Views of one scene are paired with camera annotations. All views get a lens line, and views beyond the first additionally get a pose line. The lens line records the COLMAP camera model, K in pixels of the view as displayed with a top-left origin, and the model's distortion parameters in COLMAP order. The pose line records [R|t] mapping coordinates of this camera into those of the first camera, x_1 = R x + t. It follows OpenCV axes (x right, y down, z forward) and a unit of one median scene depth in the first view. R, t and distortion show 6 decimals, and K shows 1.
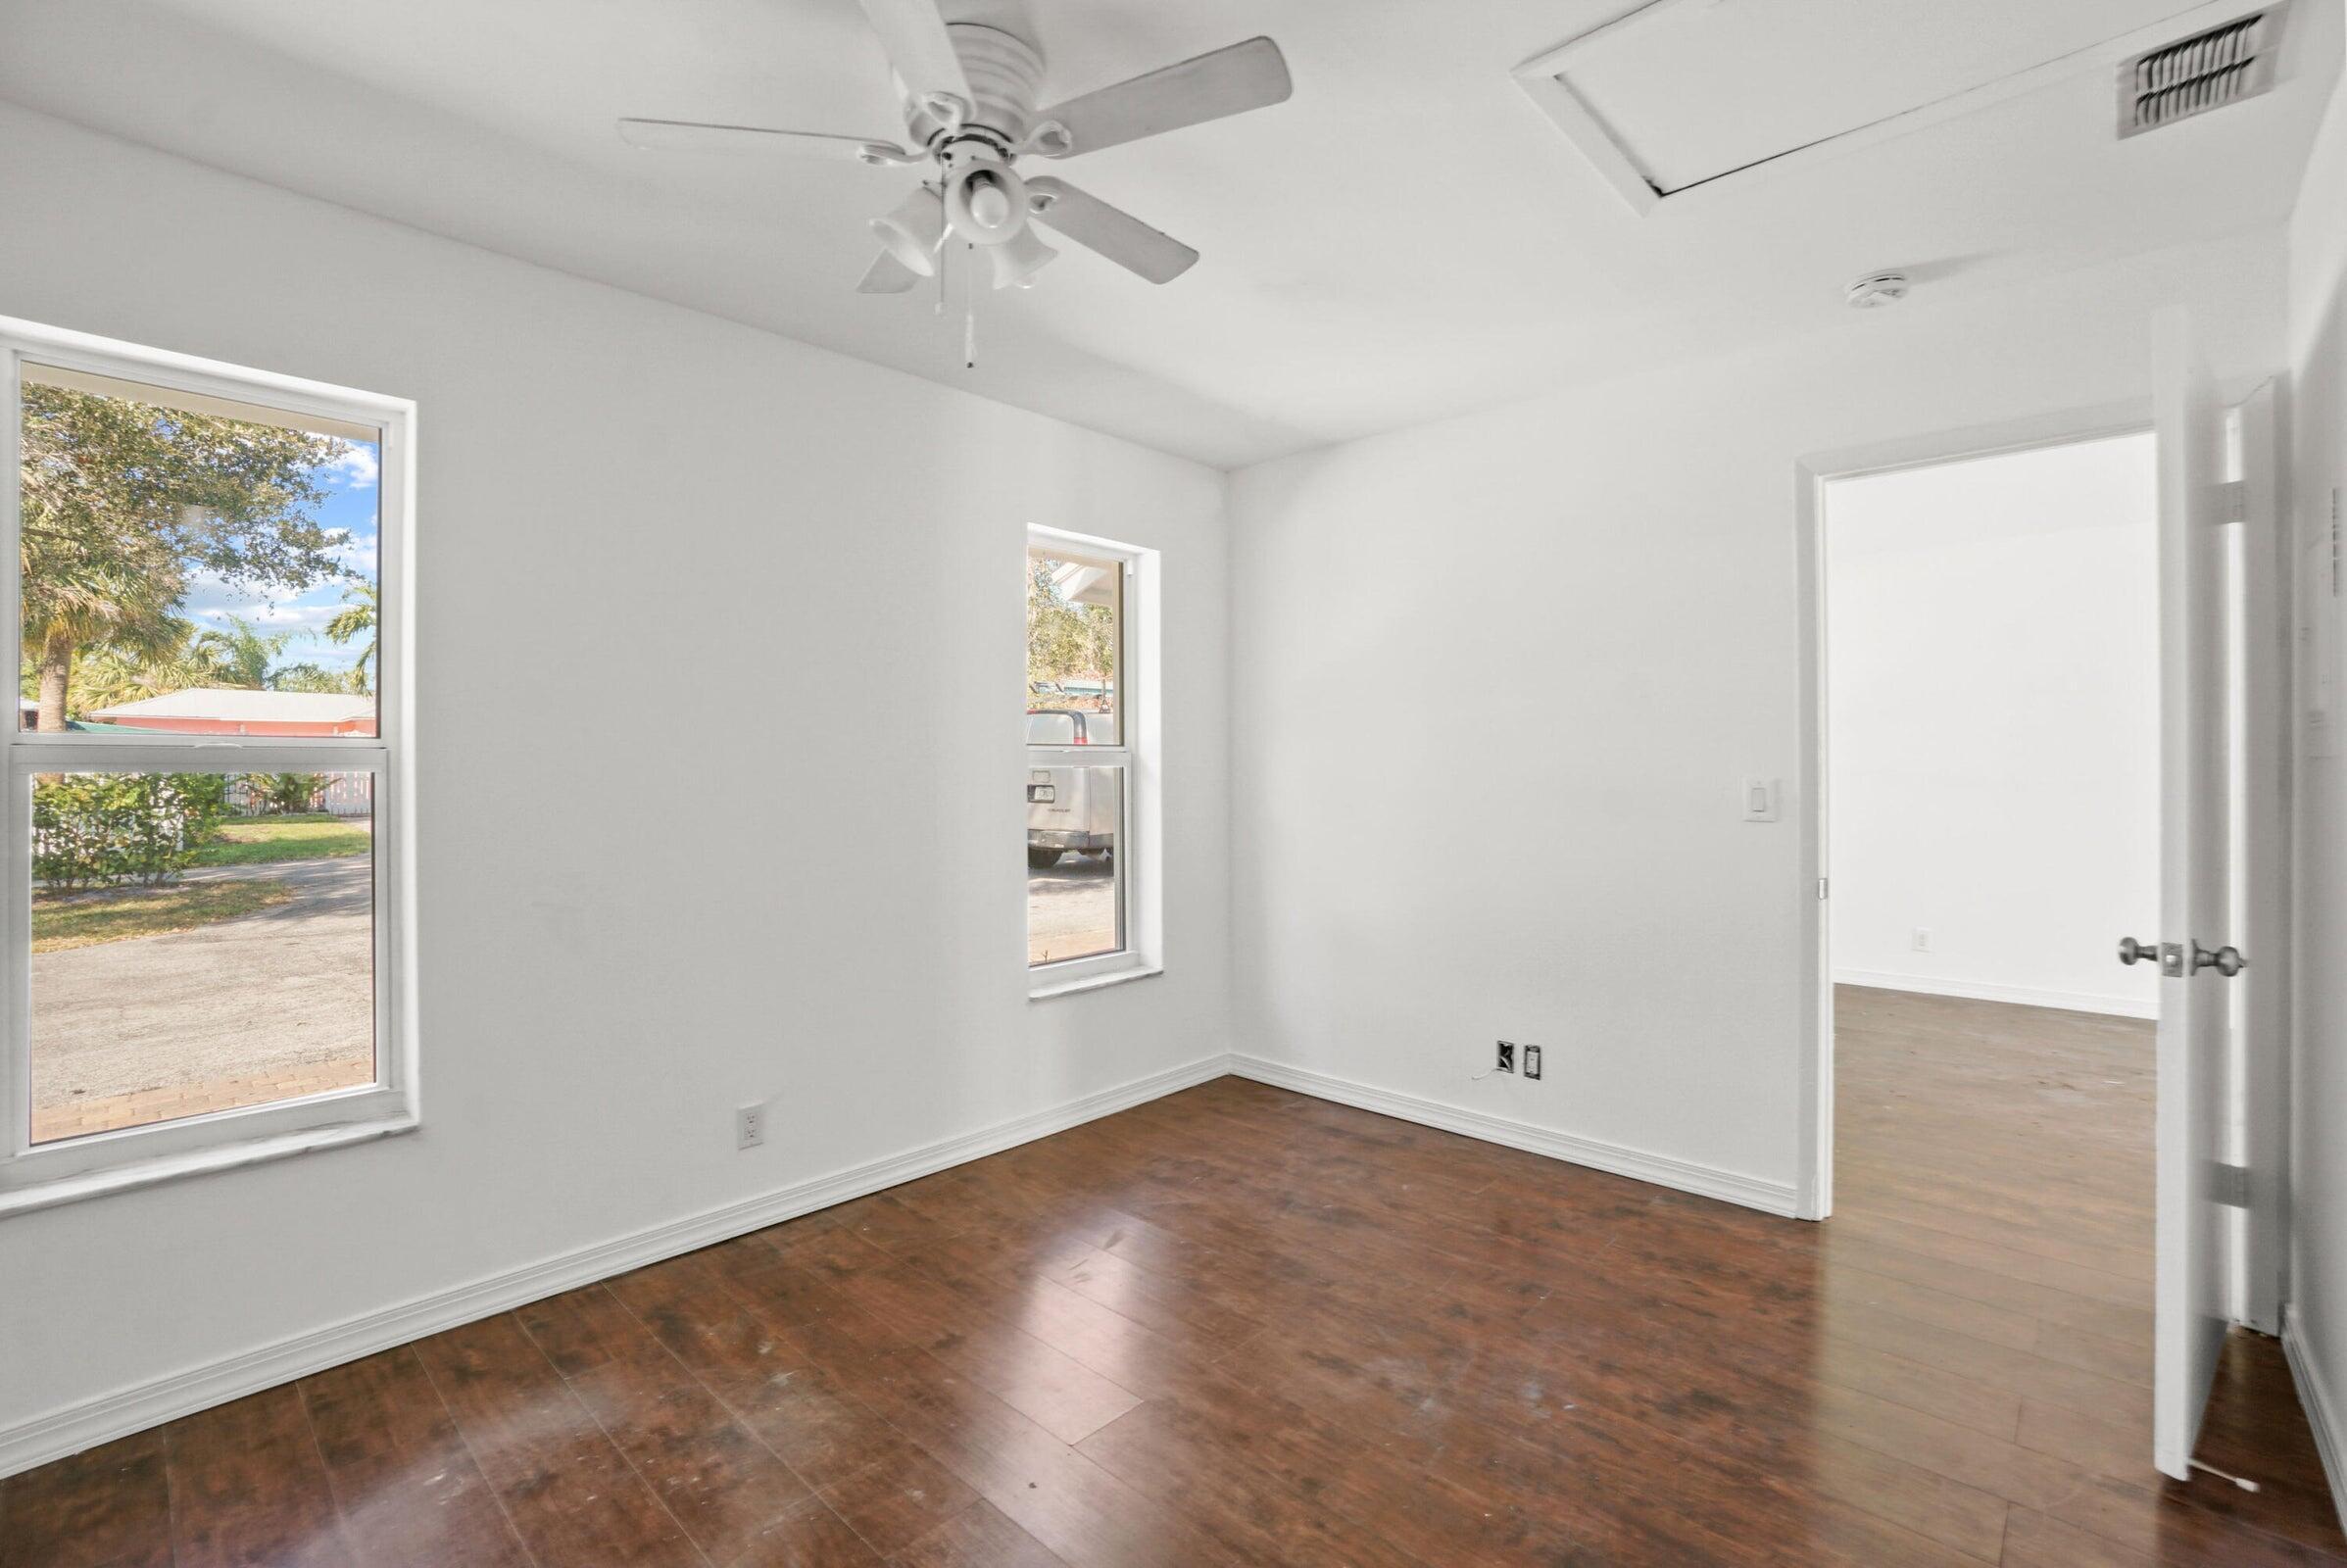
lens RADIAL K [[1054.8, 0, 1146.2], [0, 1054.8, 768.7], [0, 0, 1]] dist [-0.050911, 0.022211]
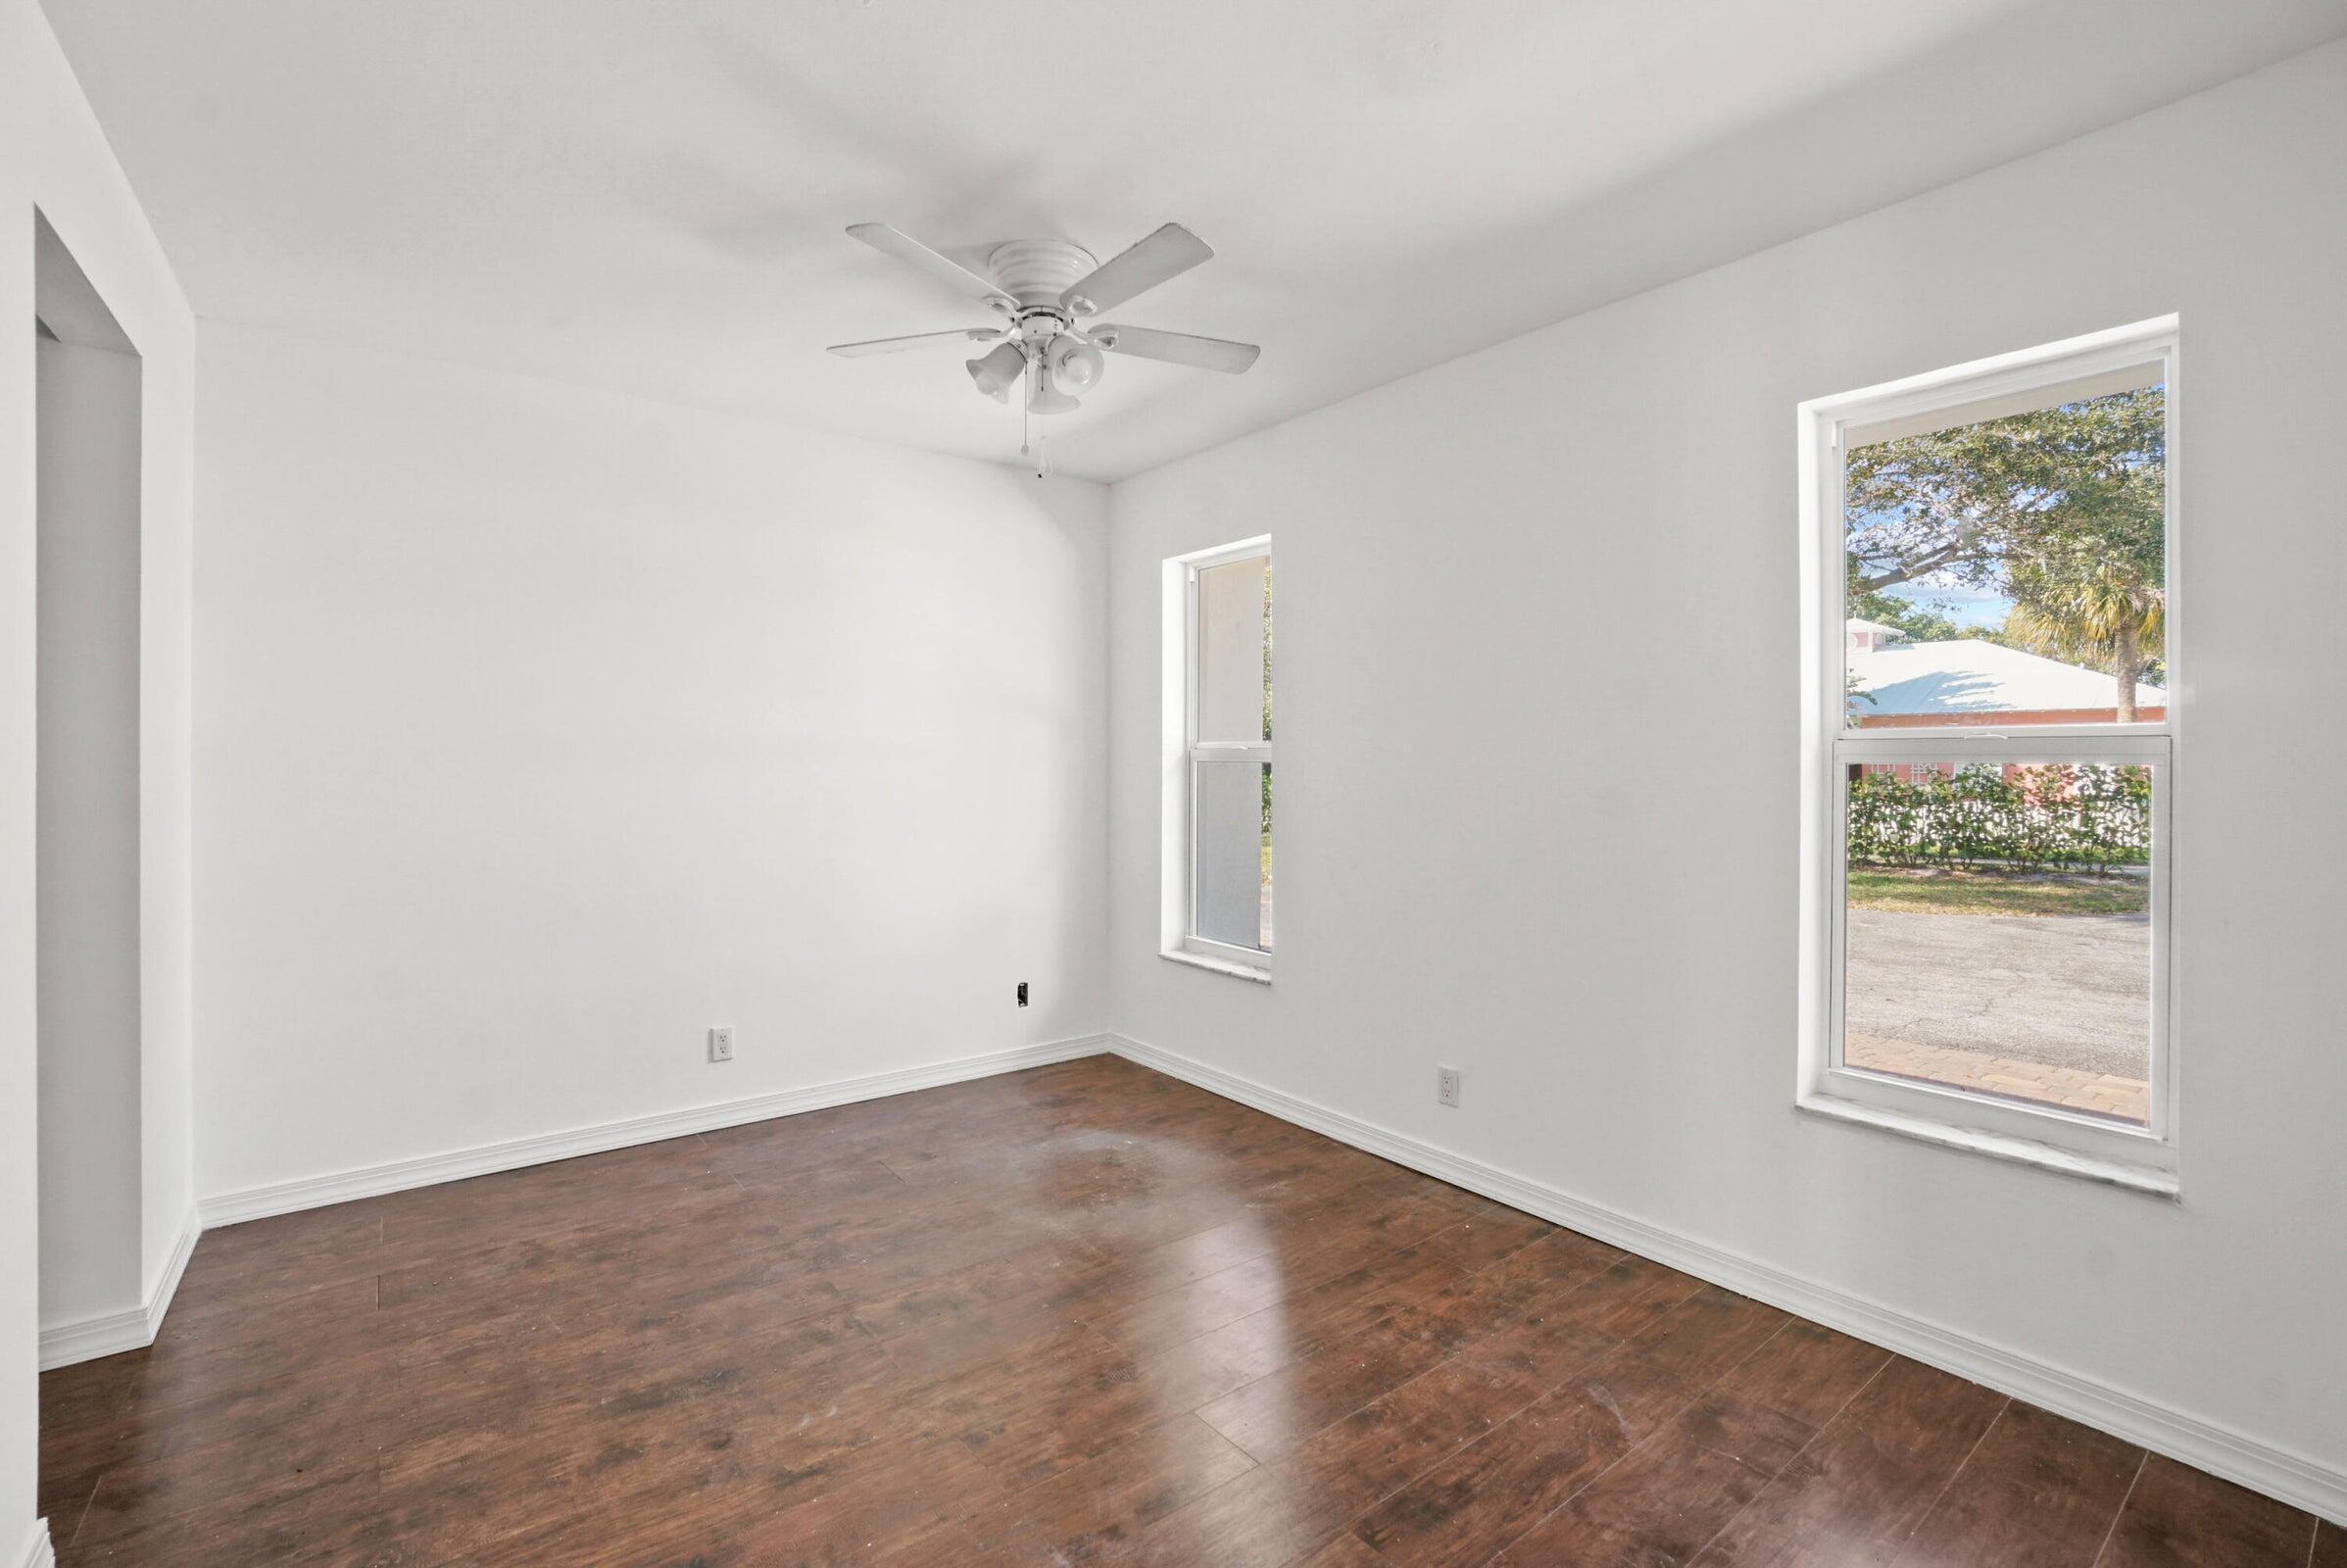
lens RADIAL K [[1063.7, 0, 1174.2], [0, 1063.7, 833.7], [0, 0, 1]] dist [-0.000902, -0.000049]
pose [[-0.151833, 0.067957, -0.986067, 0.711522], [0.000525, 0.997639, 0.068674, -0.000934], [0.988406, 0.009909, -0.151510, 0.833280]]
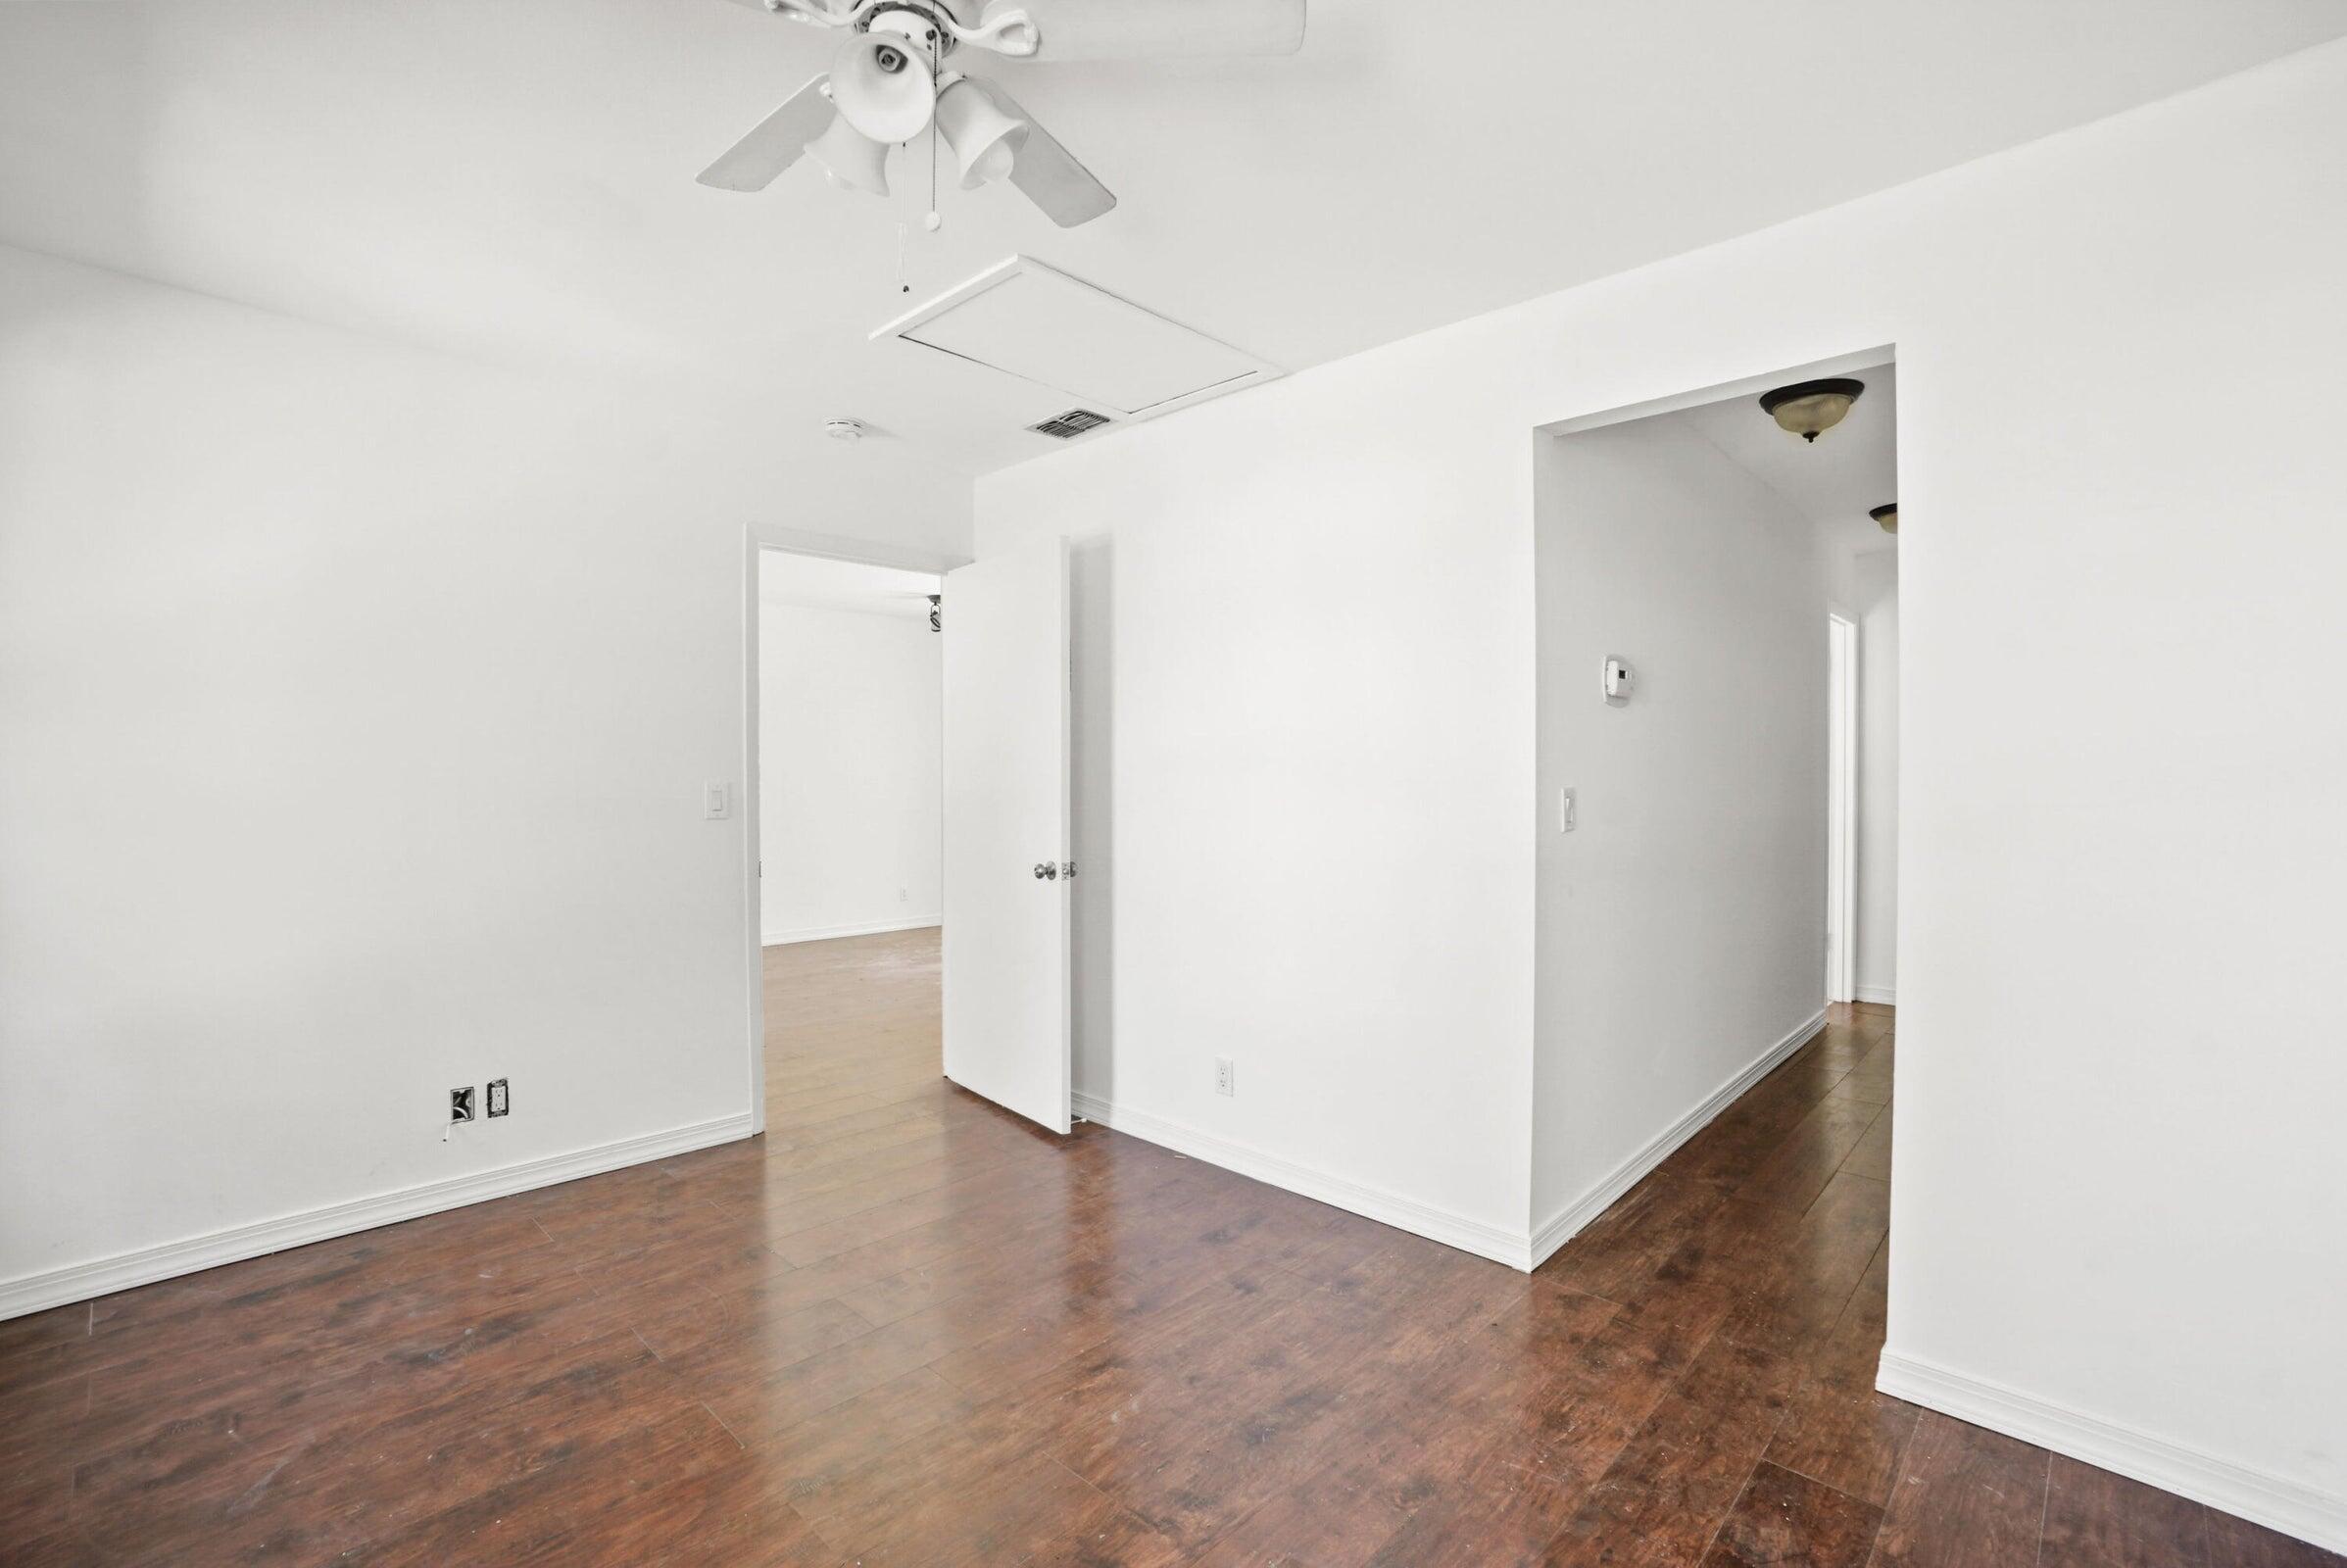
lens RADIAL K [[1054.1, 0, 1173.5], [0, 1054.1, 784.0], [0, 0, 1]] dist [-0.054137, 0.024118]
pose [[0.005087, -0.010900, 0.999928, -0.595209], [0.001561, 0.999939, 0.010892, -0.001122], [-0.999986, 0.001505, 0.005104, 0.467467]]
